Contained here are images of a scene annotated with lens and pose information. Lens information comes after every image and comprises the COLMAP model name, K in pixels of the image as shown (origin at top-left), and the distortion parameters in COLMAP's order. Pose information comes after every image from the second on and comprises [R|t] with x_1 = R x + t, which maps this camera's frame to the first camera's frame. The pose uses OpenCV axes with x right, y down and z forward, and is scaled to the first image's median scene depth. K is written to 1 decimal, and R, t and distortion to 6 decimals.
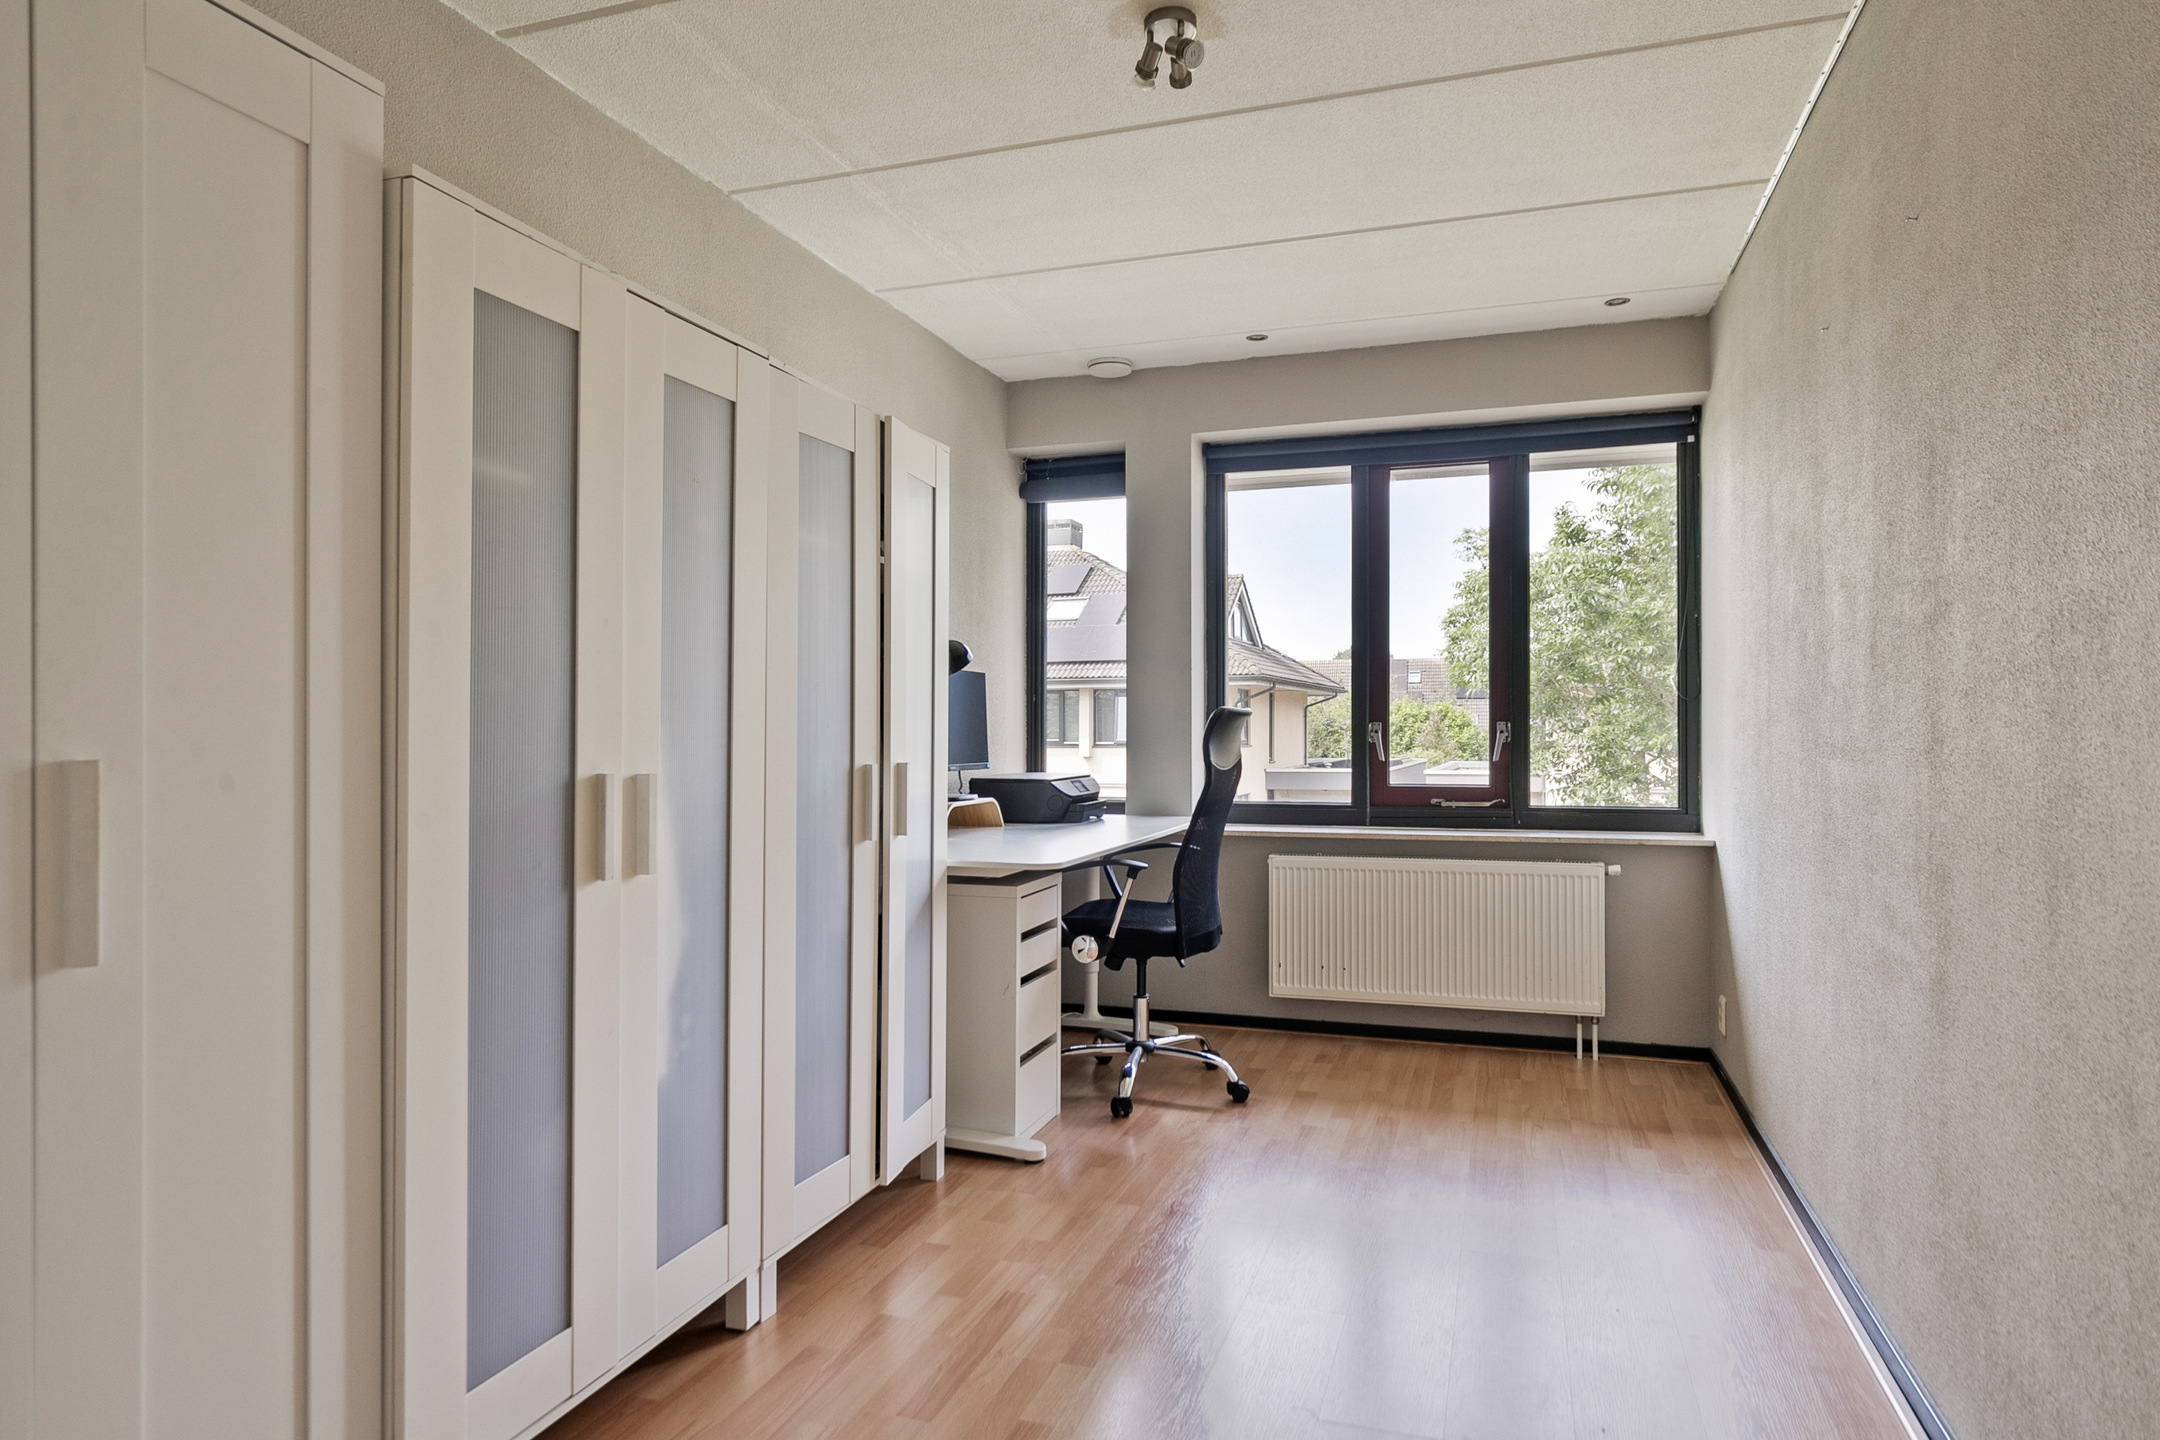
lens RADIAL K [[1237.6, 0, 1080.0], [0, 1237.6, 720.0], [0, 0, 1]] dist [-0.000304, -0.000088]
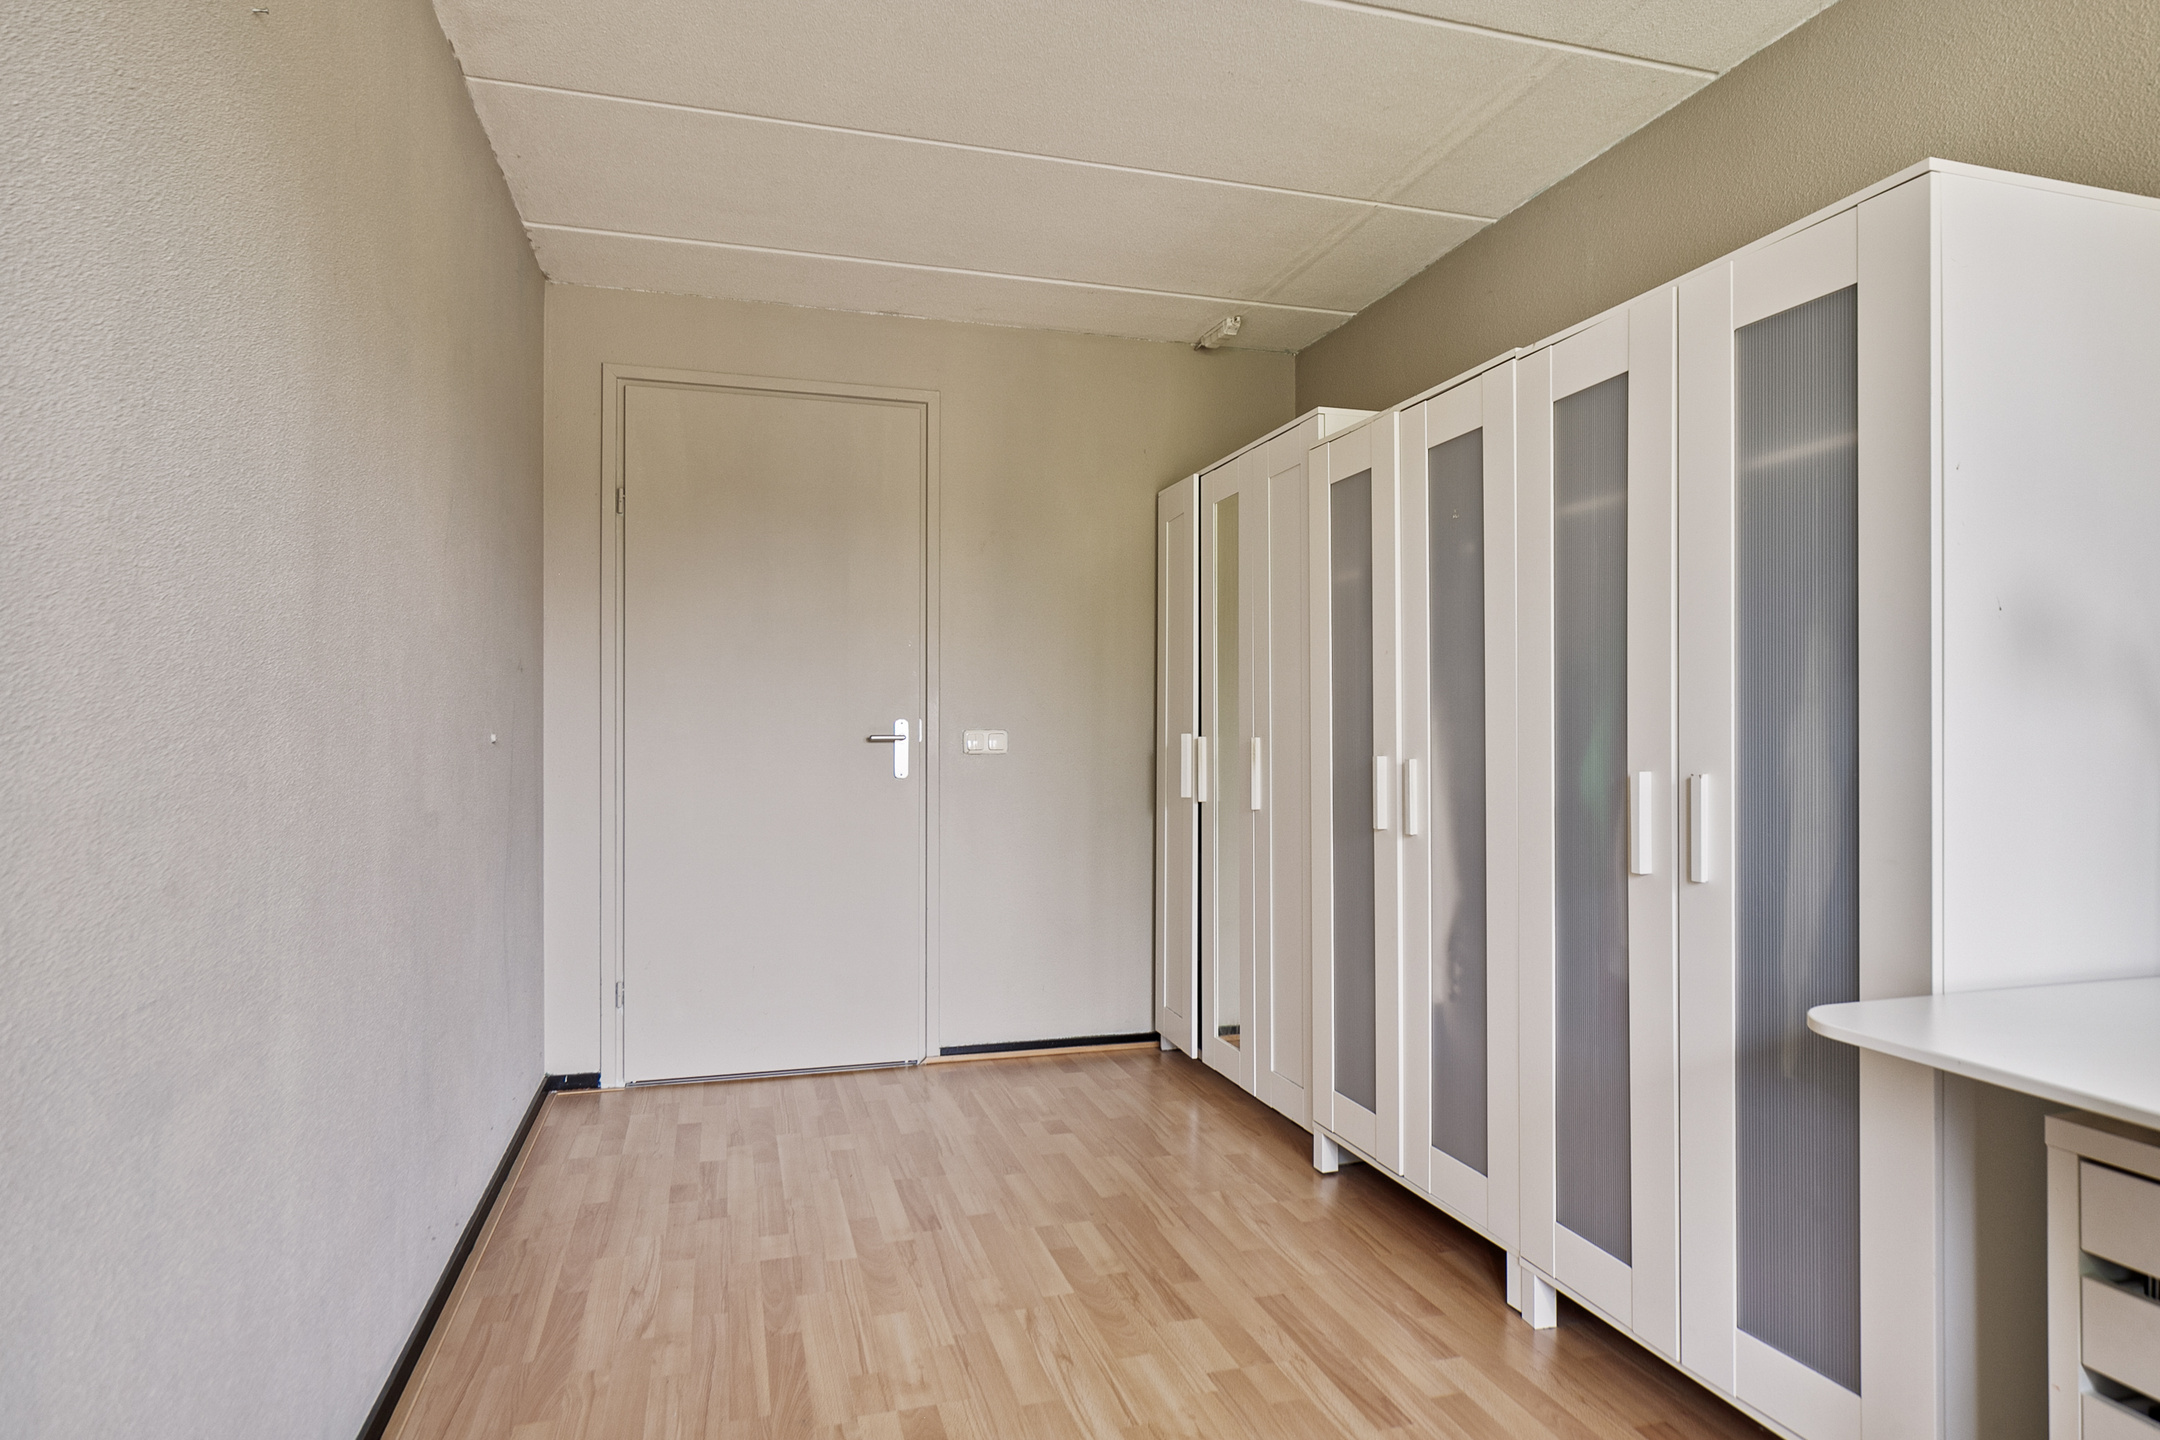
lens RADIAL K [[1237.6, 0, 1080.0], [0, 1237.6, 720.0], [0, 0, 1]] dist [-0.000304, -0.000088]
pose [[-0.818004, -0.000016, -0.575212, 0.667134], [0.009466, 0.999864, -0.013488, 0.015495], [0.575134, -0.016478, -0.817893, 1.773010]]
